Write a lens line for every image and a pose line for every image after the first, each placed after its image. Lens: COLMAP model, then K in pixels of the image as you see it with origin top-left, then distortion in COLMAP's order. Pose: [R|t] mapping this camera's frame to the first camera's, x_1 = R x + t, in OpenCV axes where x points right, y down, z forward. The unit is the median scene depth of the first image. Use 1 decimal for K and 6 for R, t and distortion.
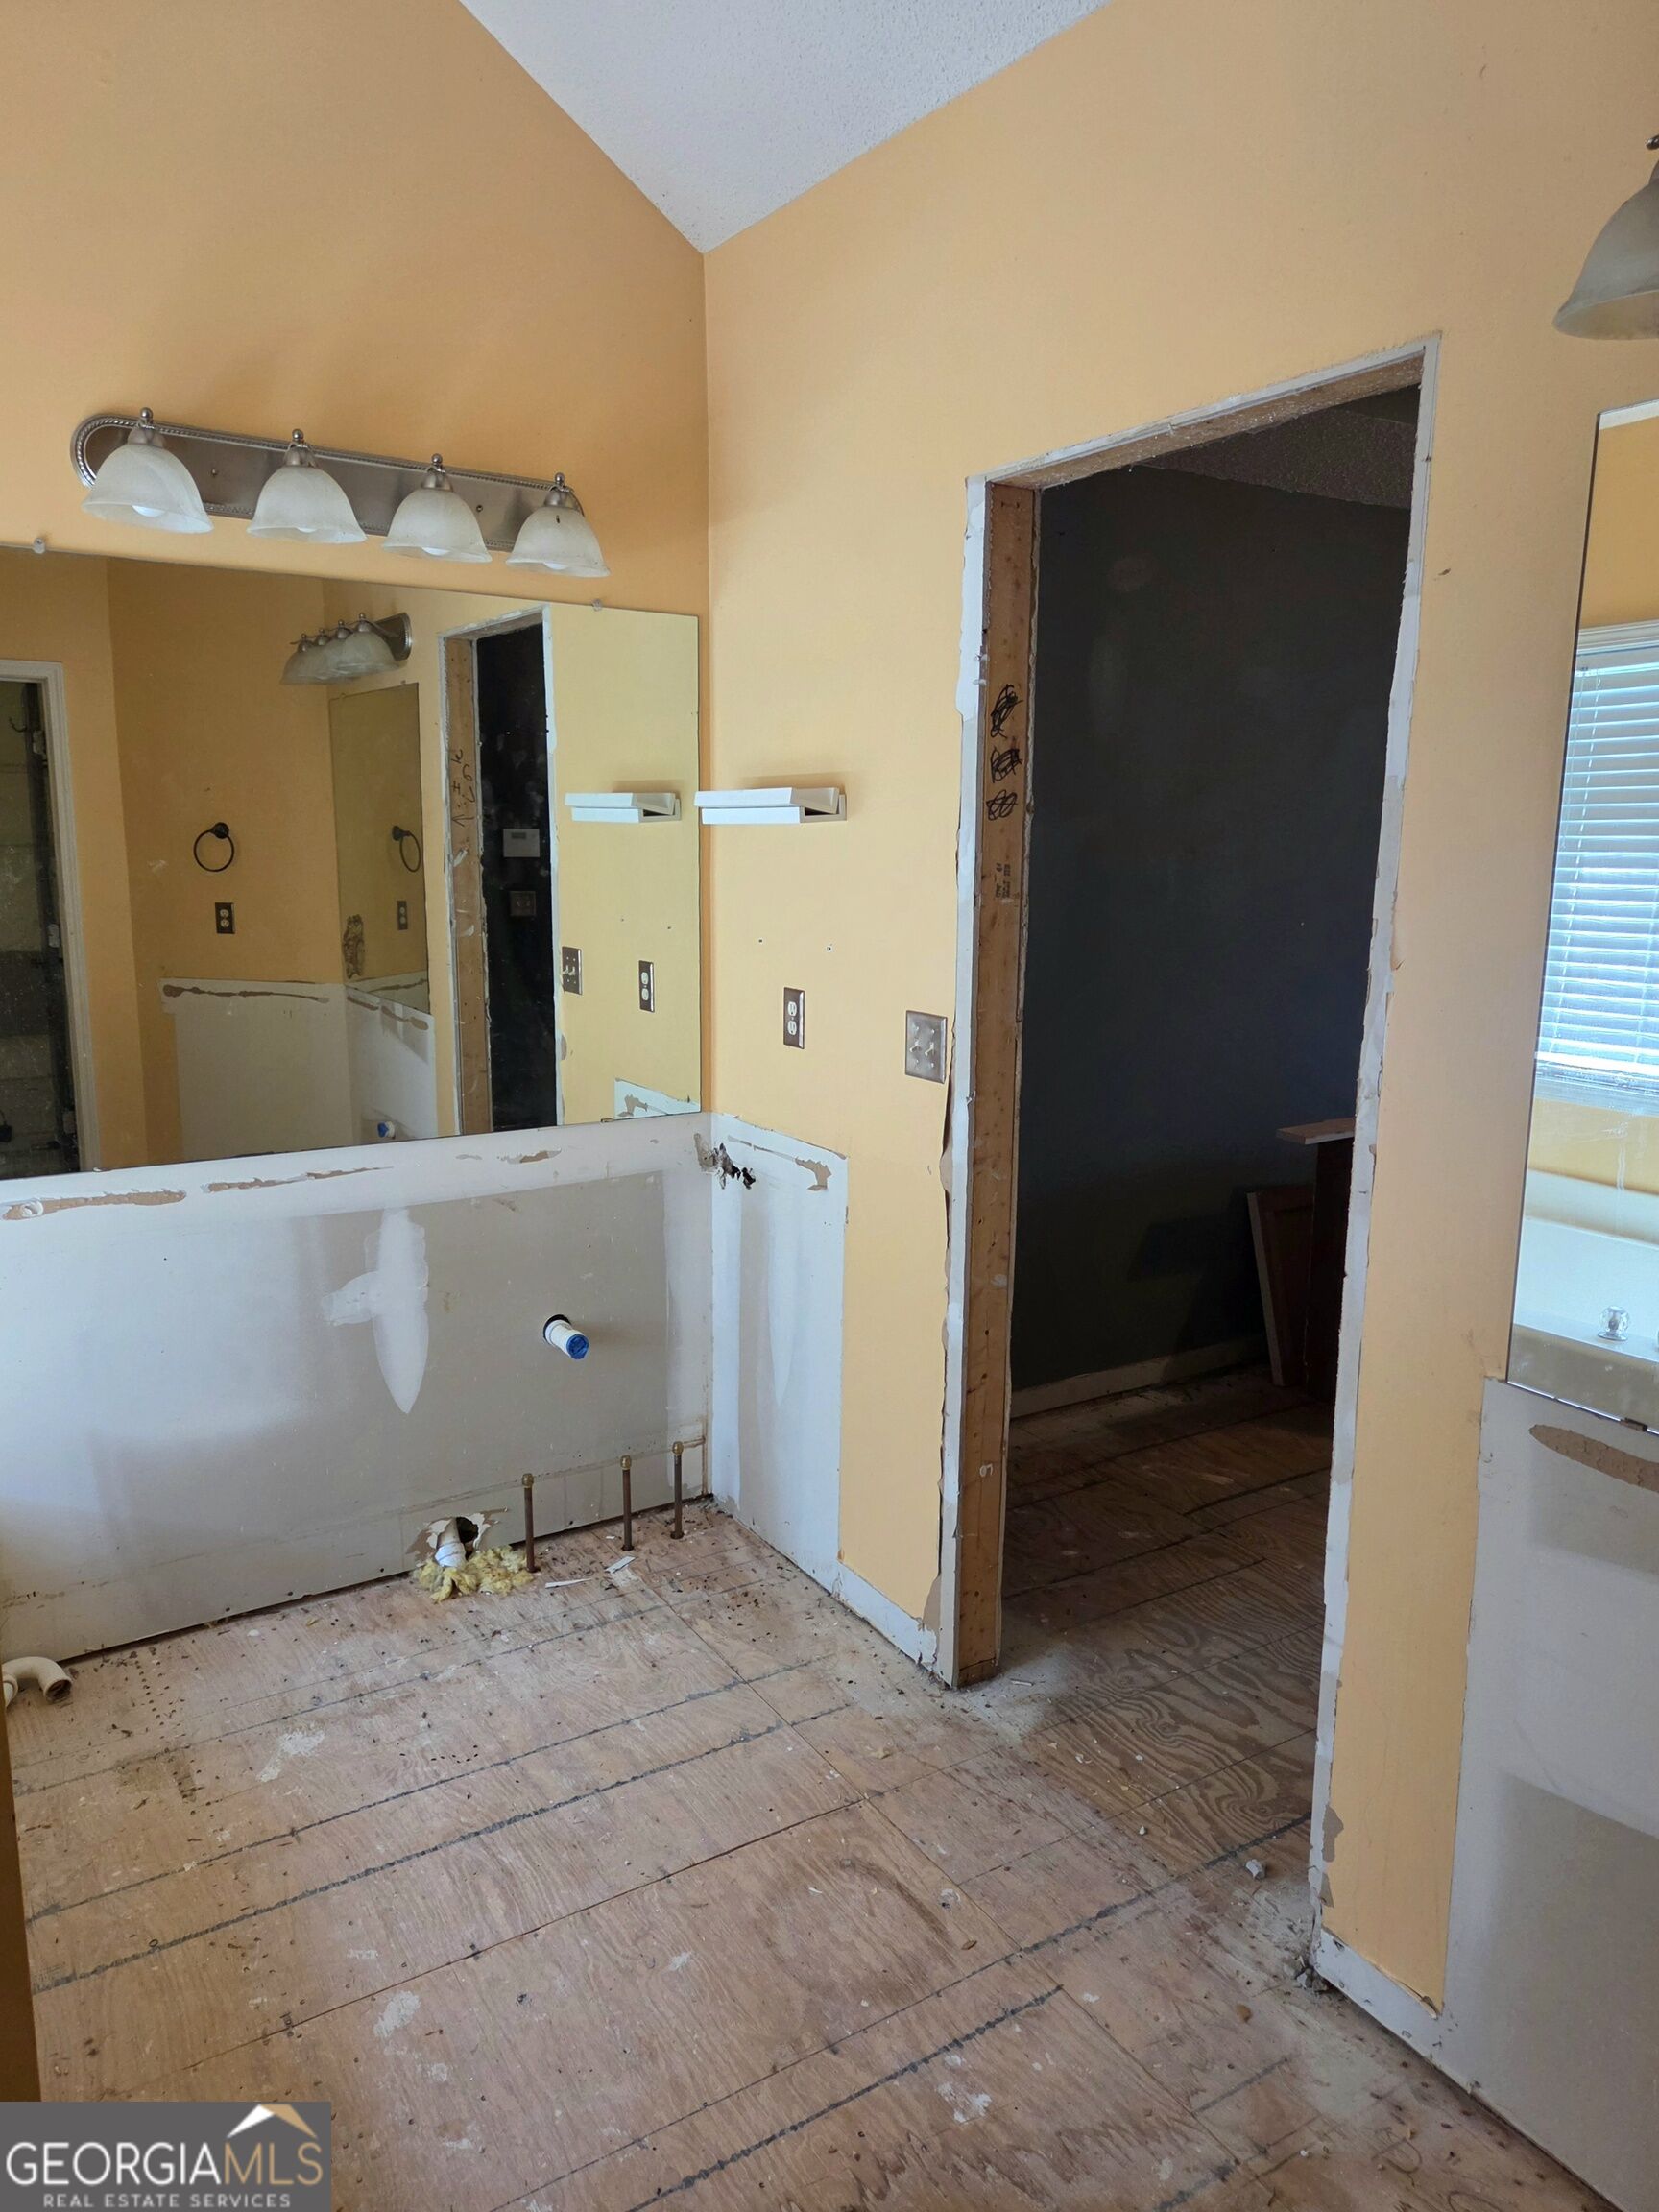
lens RADIAL K [[1481.3, 0, 829.2], [0, 1481.3, 1108.9], [0, 0, 1]] dist [0.000399, 0.000559]
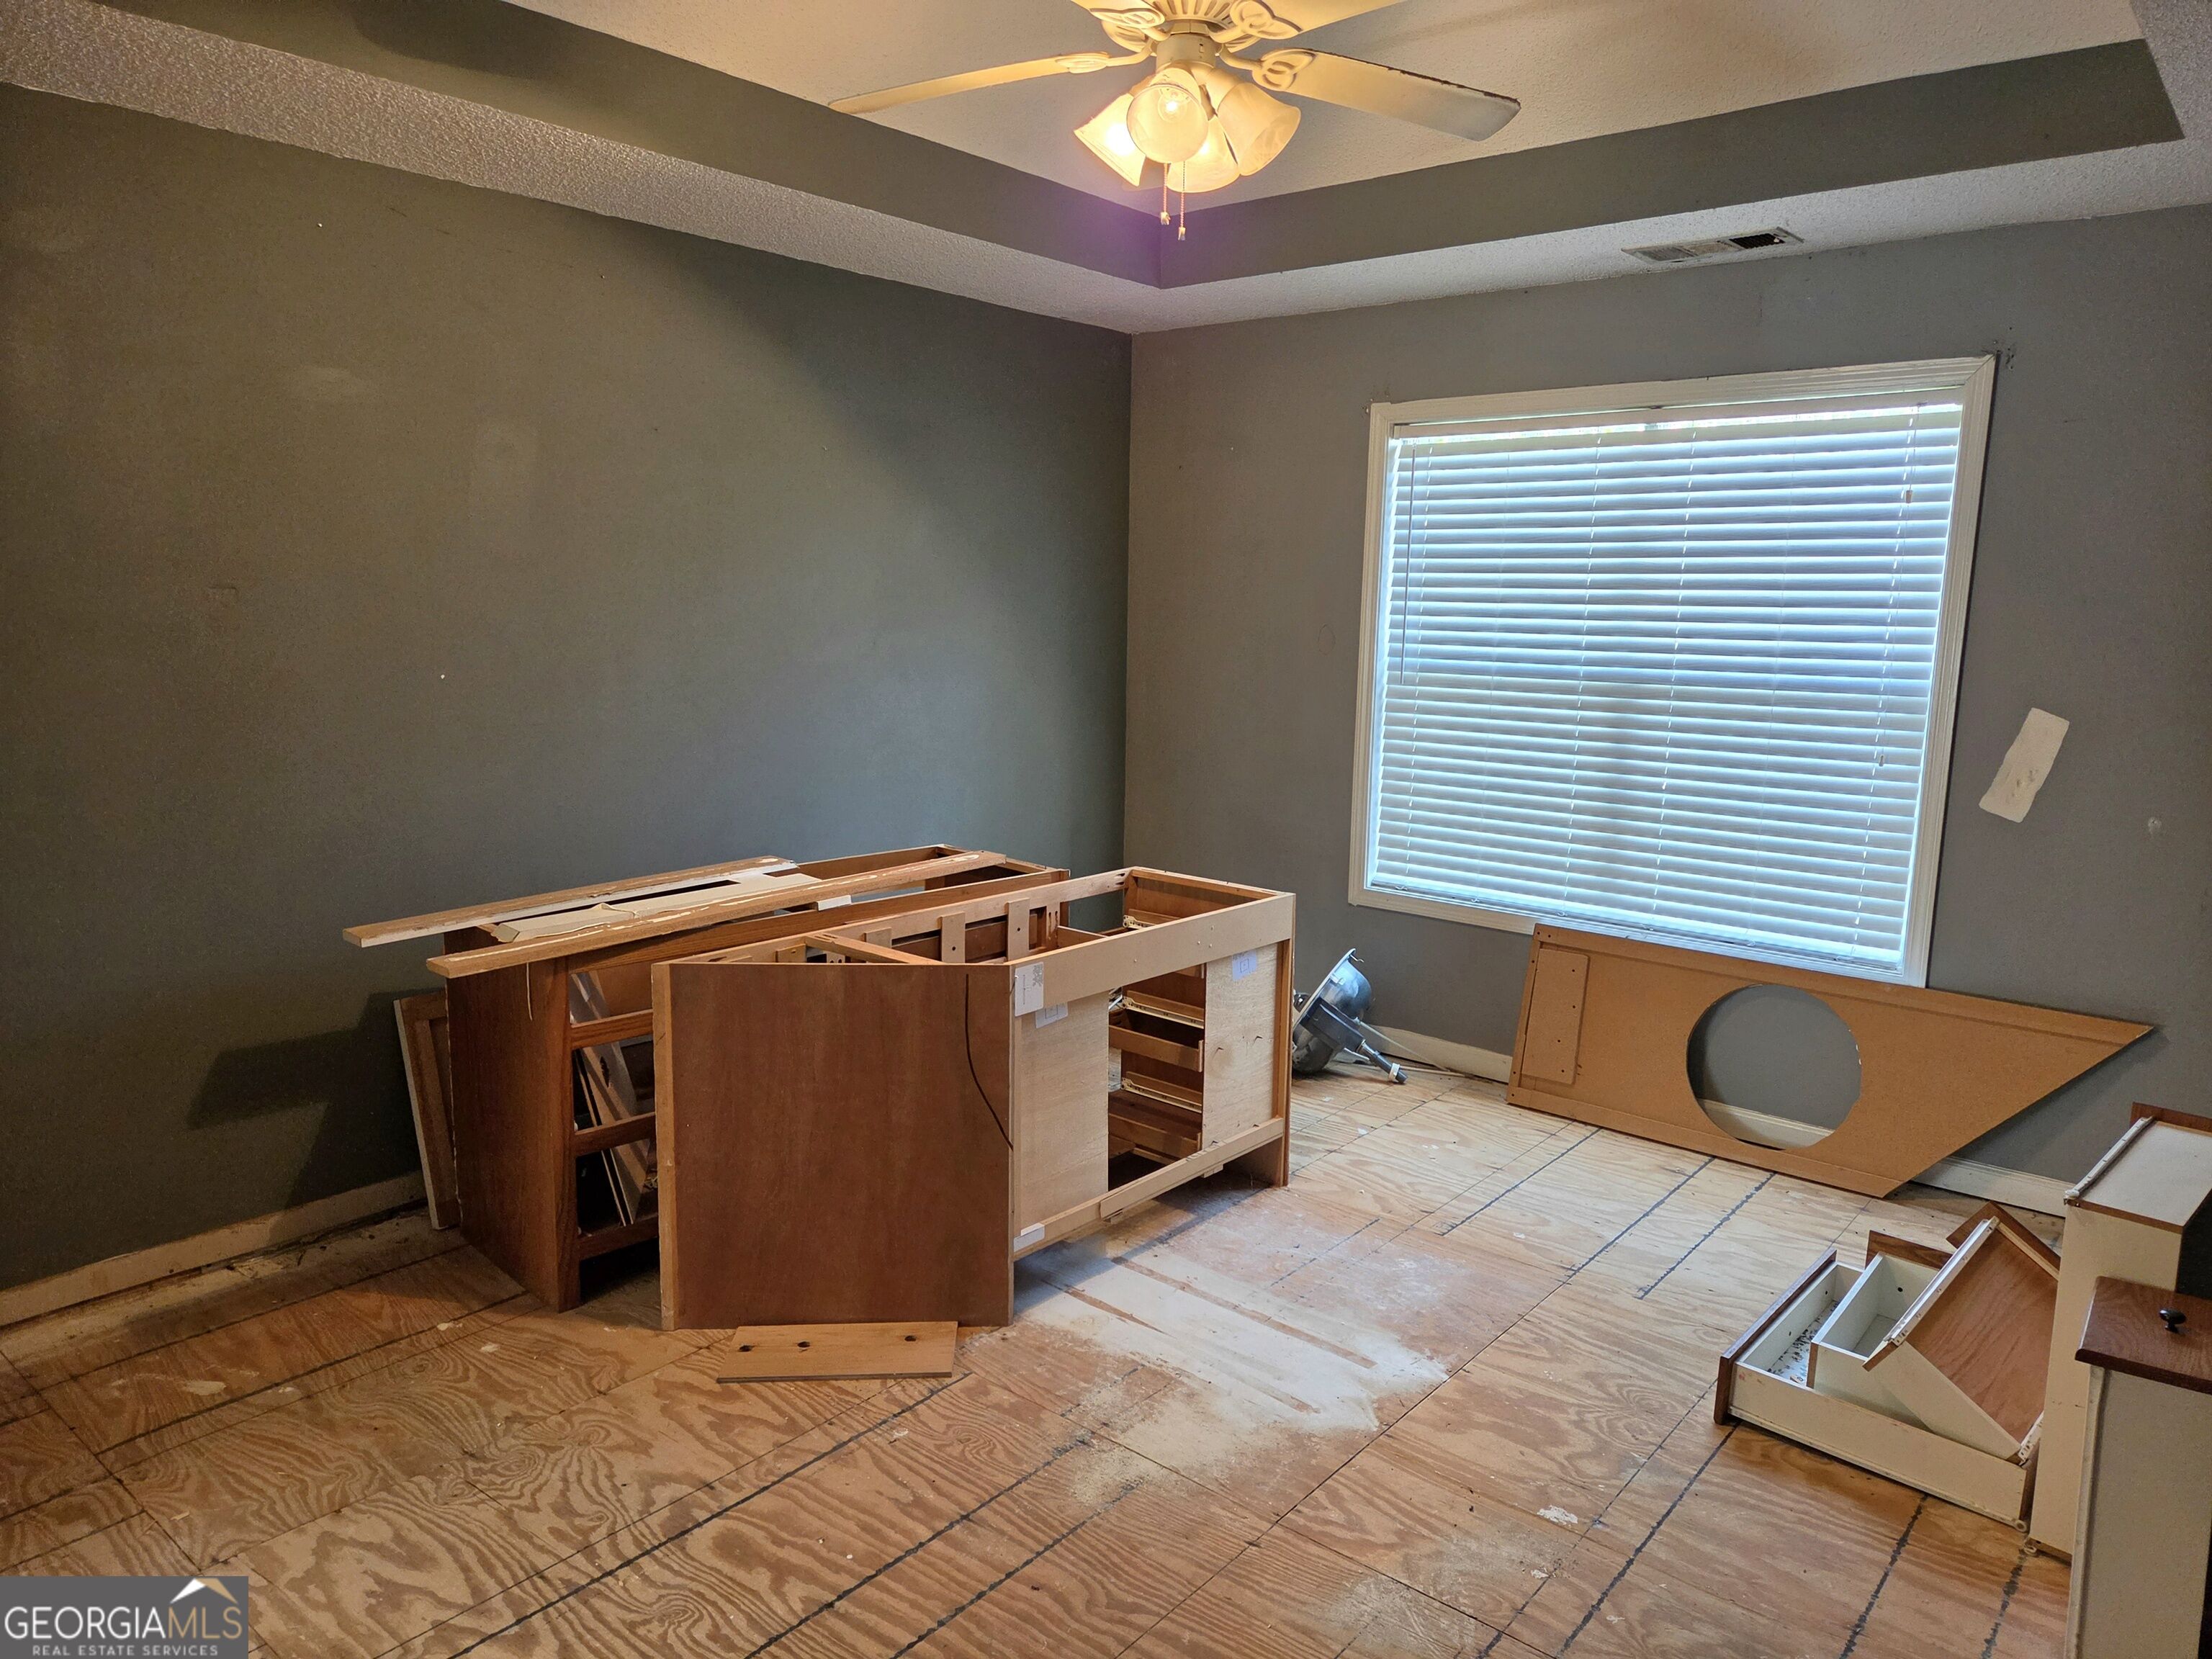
lens RADIAL K [[1481.3, 0, 1103.7], [0, 1481.3, 822.8], [0, 0, 1]] dist [0.000399, 0.000559]
pose [[0.954781, -0.044901, 0.293899, 0.438312], [0.050947, 0.998617, -0.012944, -0.012169], [-0.292911, 0.027332, 0.955749, 0.090622]]
